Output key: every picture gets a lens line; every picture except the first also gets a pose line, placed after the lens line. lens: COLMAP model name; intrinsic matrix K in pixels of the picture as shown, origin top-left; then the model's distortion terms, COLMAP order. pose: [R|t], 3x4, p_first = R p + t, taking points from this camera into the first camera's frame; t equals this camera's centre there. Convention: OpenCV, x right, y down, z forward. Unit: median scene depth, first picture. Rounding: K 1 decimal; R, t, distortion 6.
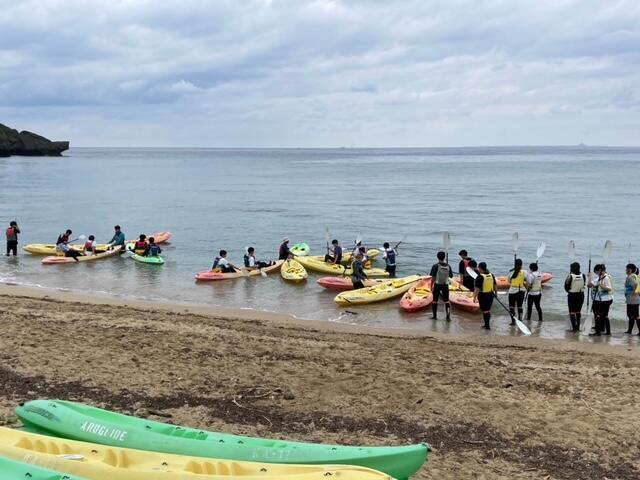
lens RADIAL K [[745.5, 0, 314.6], [0, 745.5, 245.2], [0, 0, 1]] dist [0.016755, 0.000000]
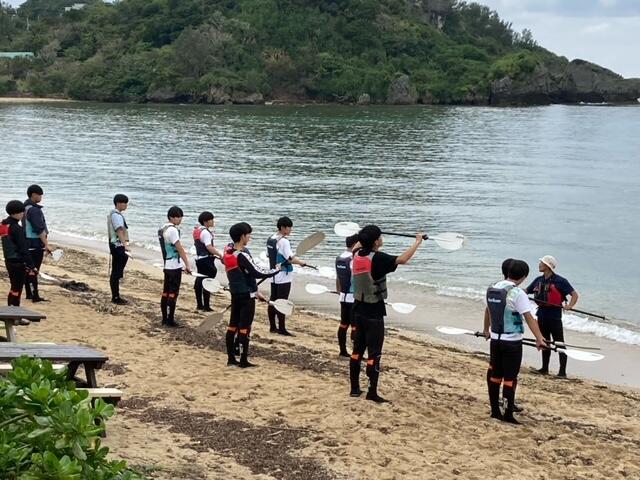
lens RADIAL K [[1383.7, 0, 299.3], [0, 1383.7, 252.2], [0, 0, 1]] dist [0.256388, 0.000000]
pose [[0.844520, 0.070091, -0.530918, 0.145241], [-0.078001, 0.996925, 0.007538, -0.006673], [0.529814, 0.035047, 0.847390, 0.055526]]
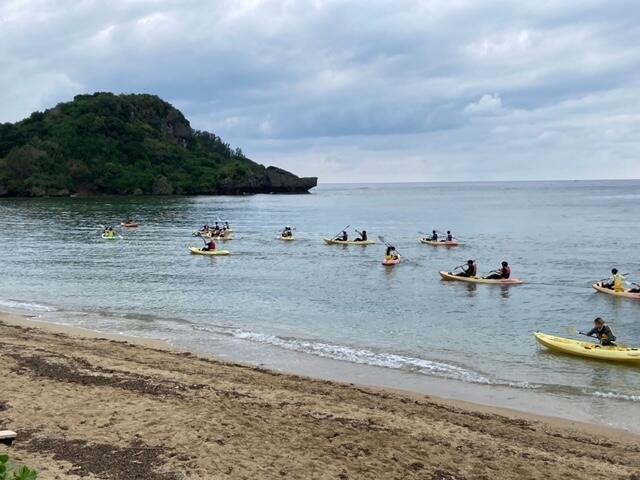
lens RADIAL K [[883.3, 0, 310.4], [0, 883.3, 242.3], [0, 0, 1]] dist [0.058556, 0.000000]
pose [[0.947782, 0.012927, -0.318657, 0.000392], [-0.032859, 0.997819, -0.057253, -0.024575], [0.317222, 0.064734, 0.946139, 0.170204]]
